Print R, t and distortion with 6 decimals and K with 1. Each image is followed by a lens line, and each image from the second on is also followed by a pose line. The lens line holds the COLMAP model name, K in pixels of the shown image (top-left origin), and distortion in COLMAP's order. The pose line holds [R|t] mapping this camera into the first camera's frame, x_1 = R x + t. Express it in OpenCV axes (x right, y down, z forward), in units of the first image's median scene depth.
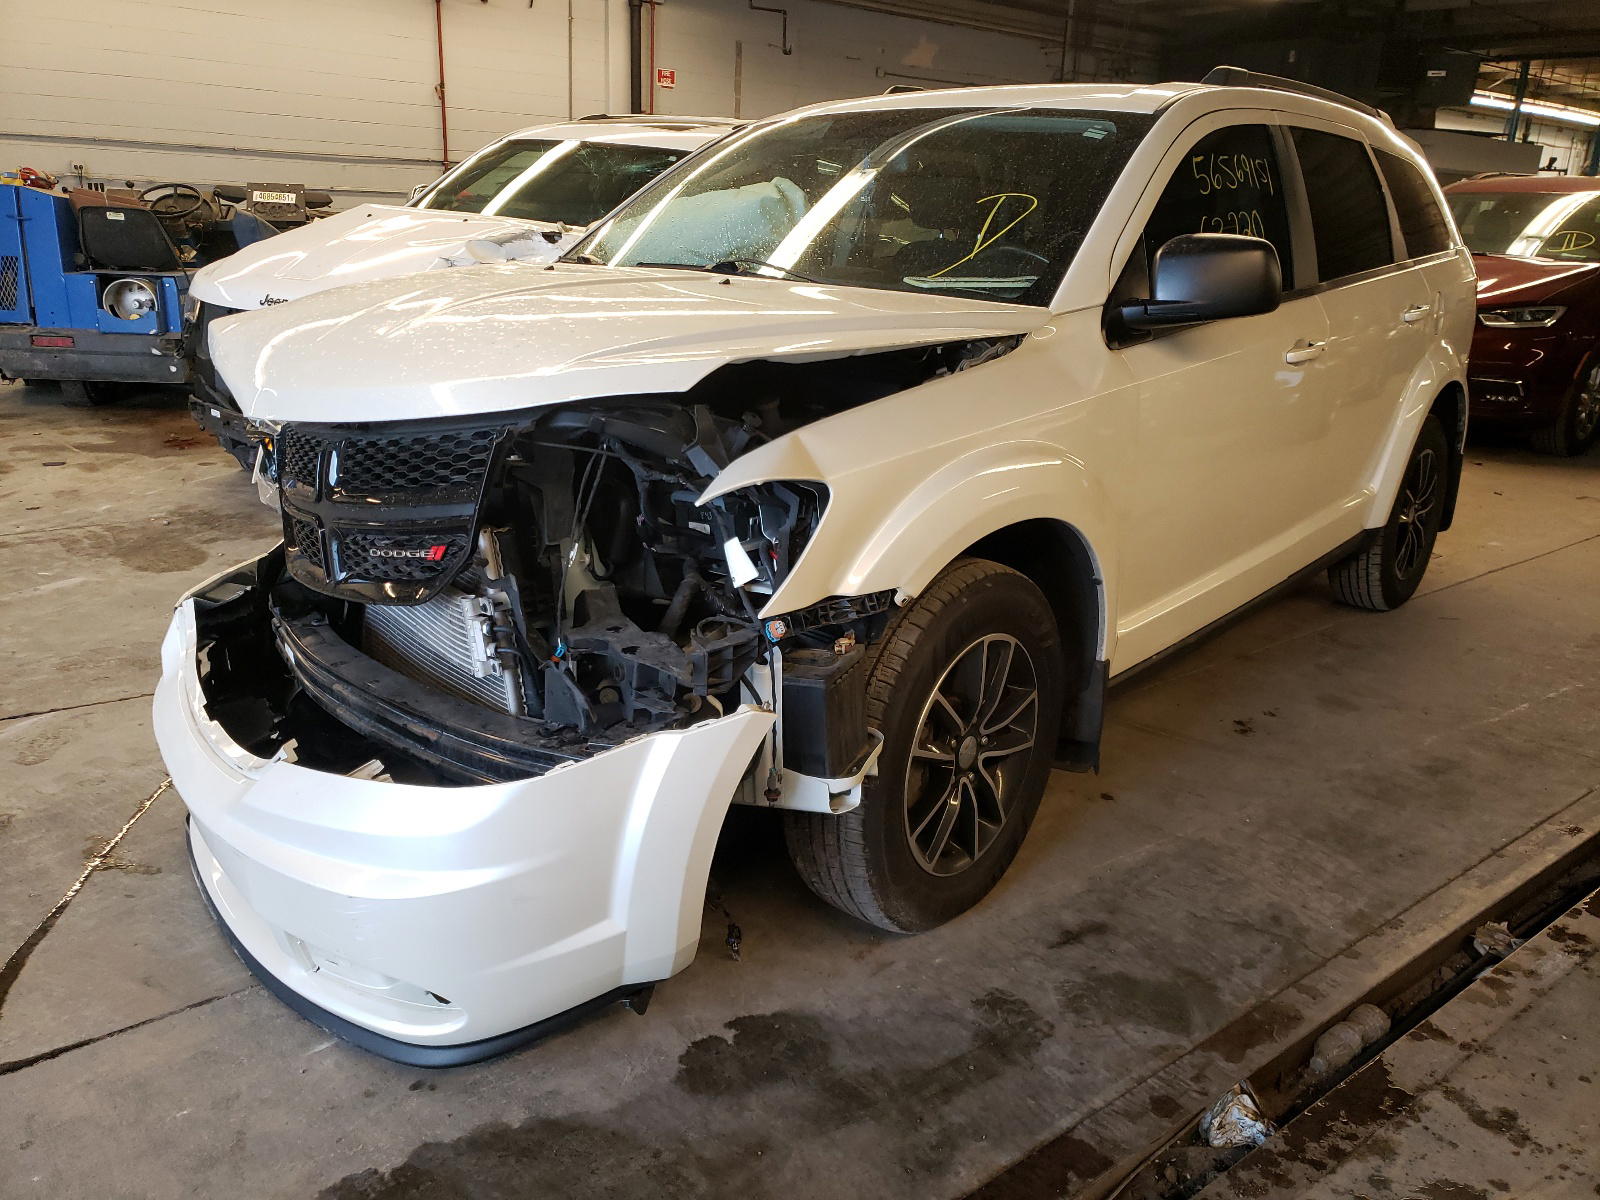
lens RADIAL K [[1259.3, 0, 808.2], [0, 1259.3, 591.7], [0, 0, 1]] dist [0.016584, -0.013387]
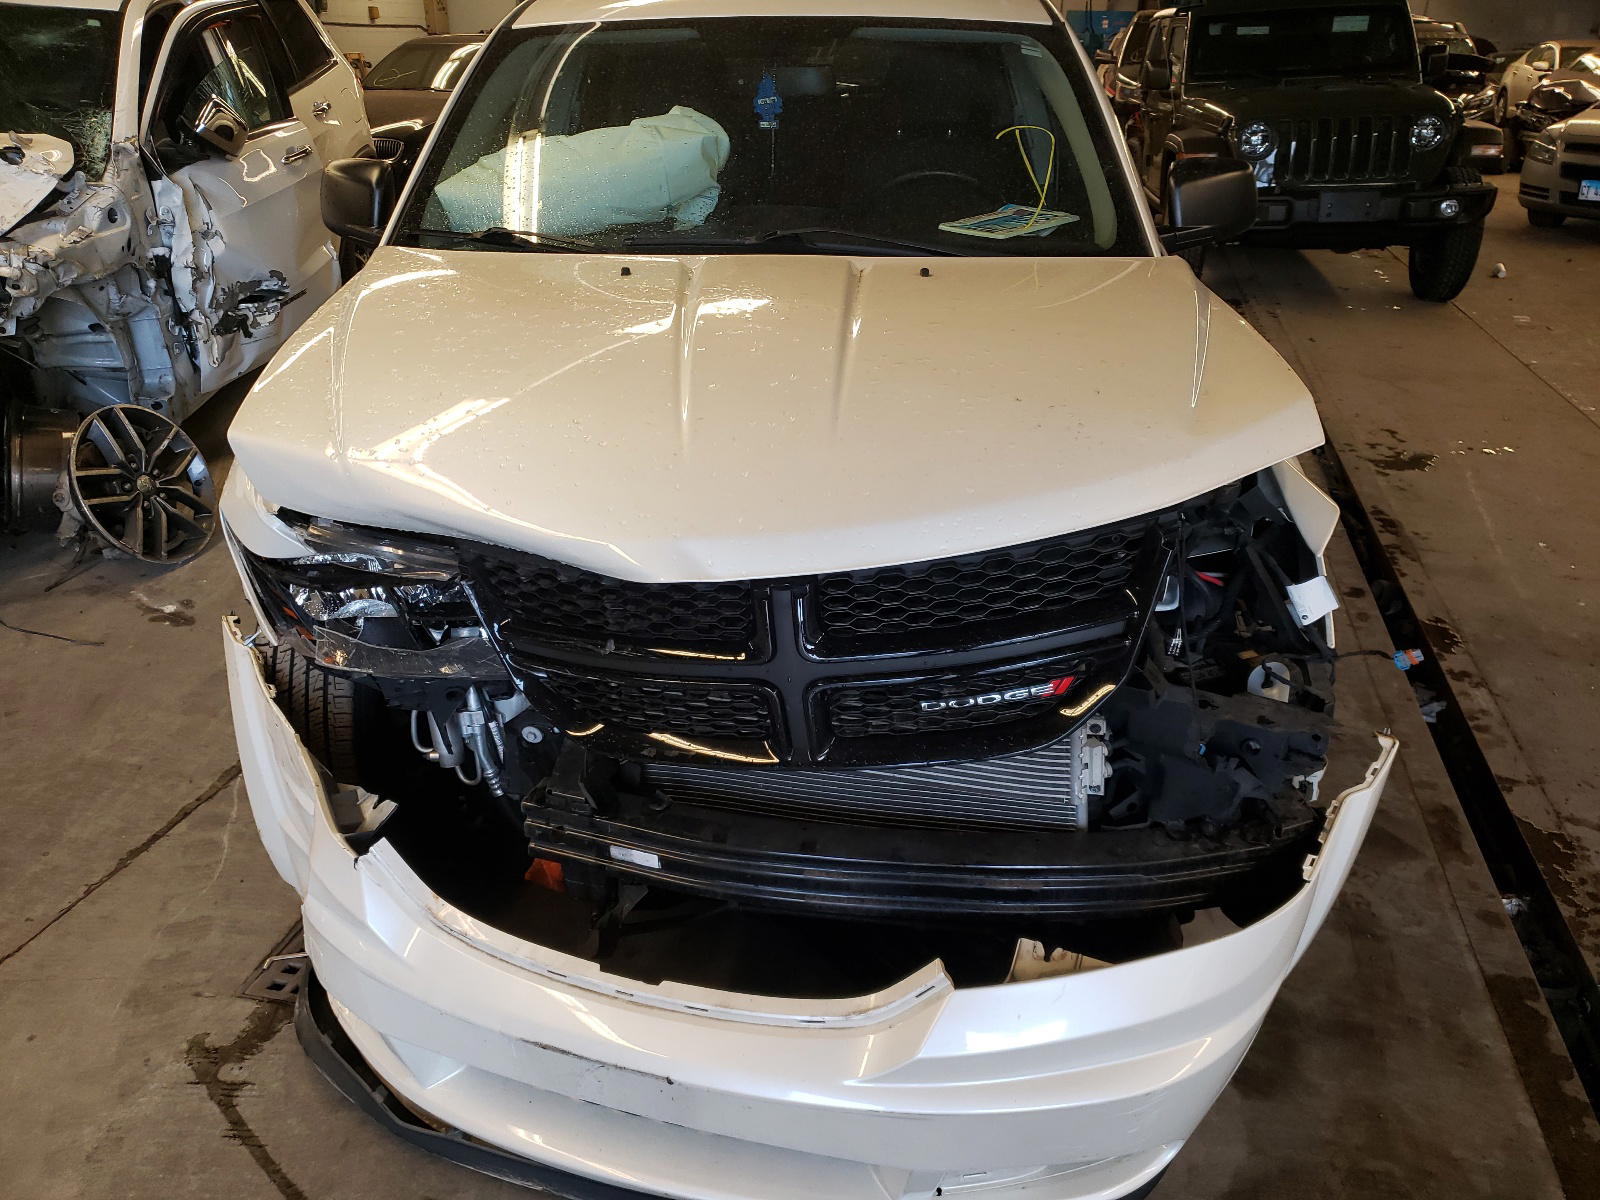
lens RADIAL K [[1259.3, 0, 798.2], [0, 1259.3, 606.0], [0, 0, 1]] dist [0.016584, -0.013387]
pose [[0.788247, -0.286117, 0.544797, -0.837506], [0.195300, 0.955879, 0.219438, -0.289850], [-0.583545, -0.066573, 0.809348, 0.409706]]
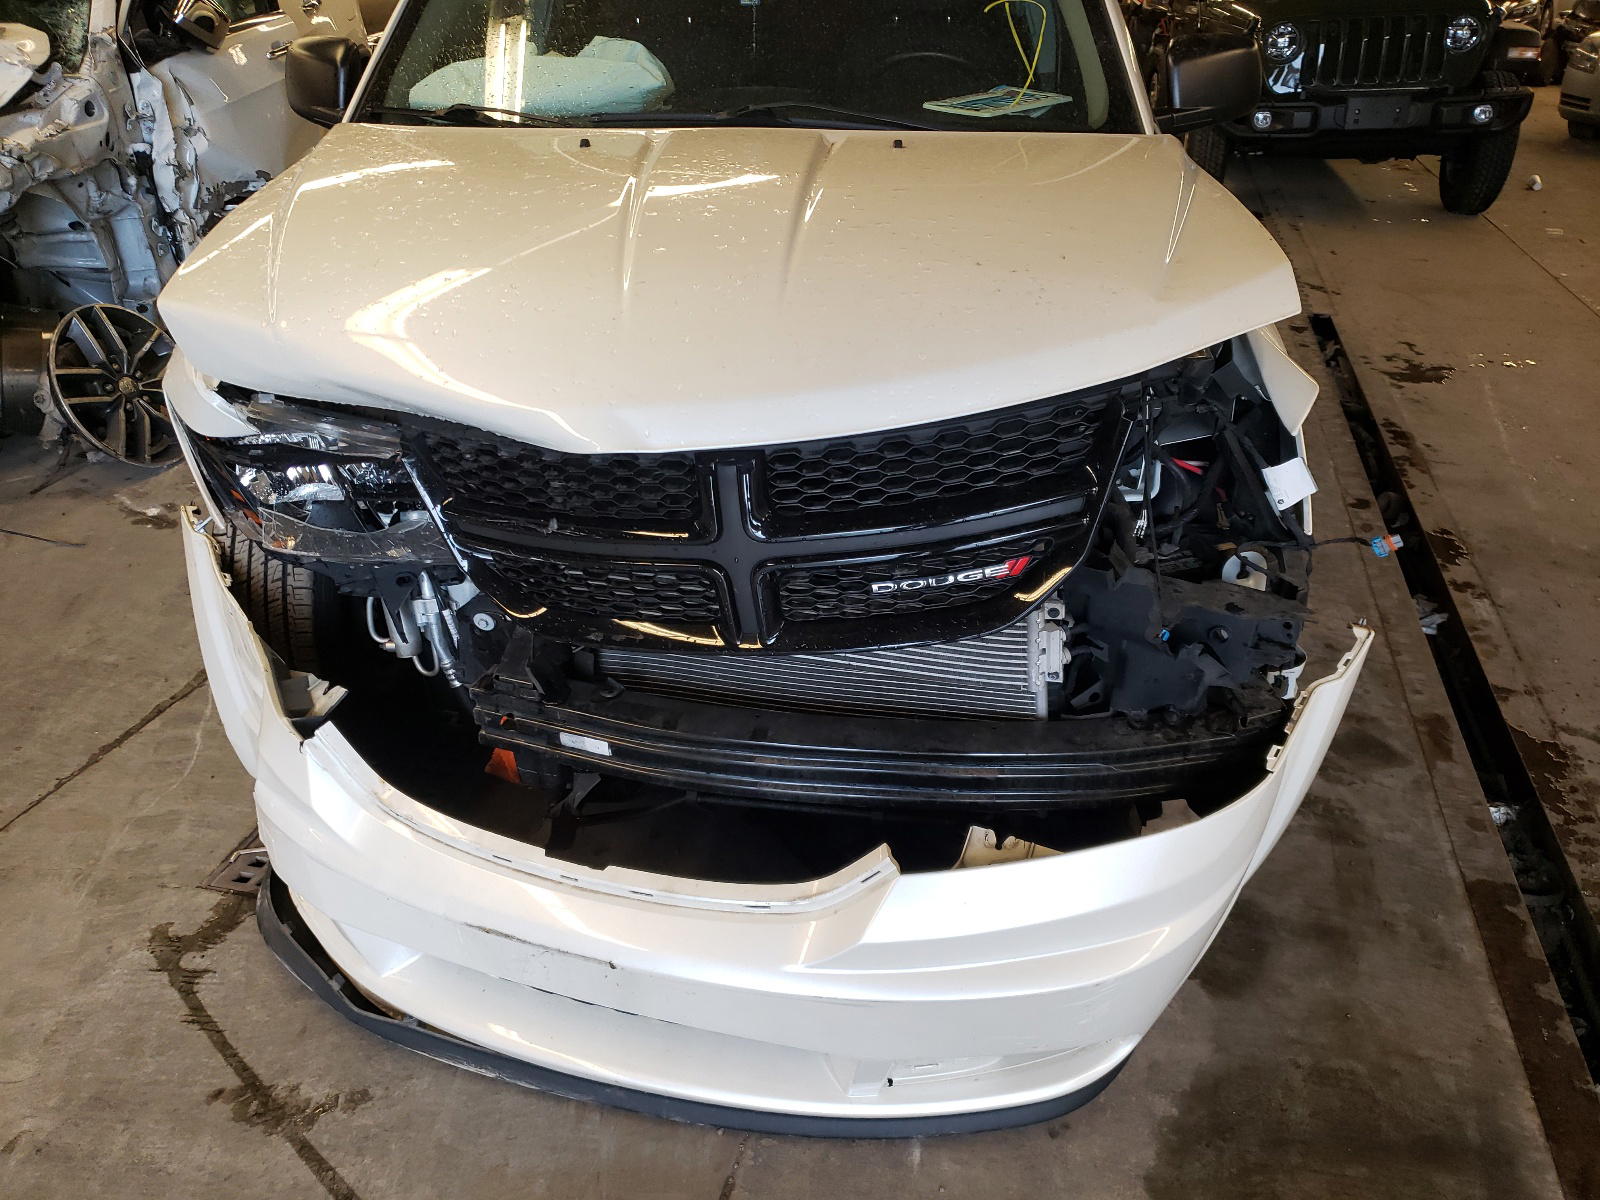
lens RADIAL K [[1259.3, 0, 799.8], [0, 1259.3, 609.3], [0, 0, 1]] dist [0.016584, -0.013387]
pose [[0.799056, -0.310536, 0.514856, -0.793593], [0.192509, 0.943358, 0.270214, -0.240885], [-0.569605, -0.116802, 0.813577, 0.403559]]
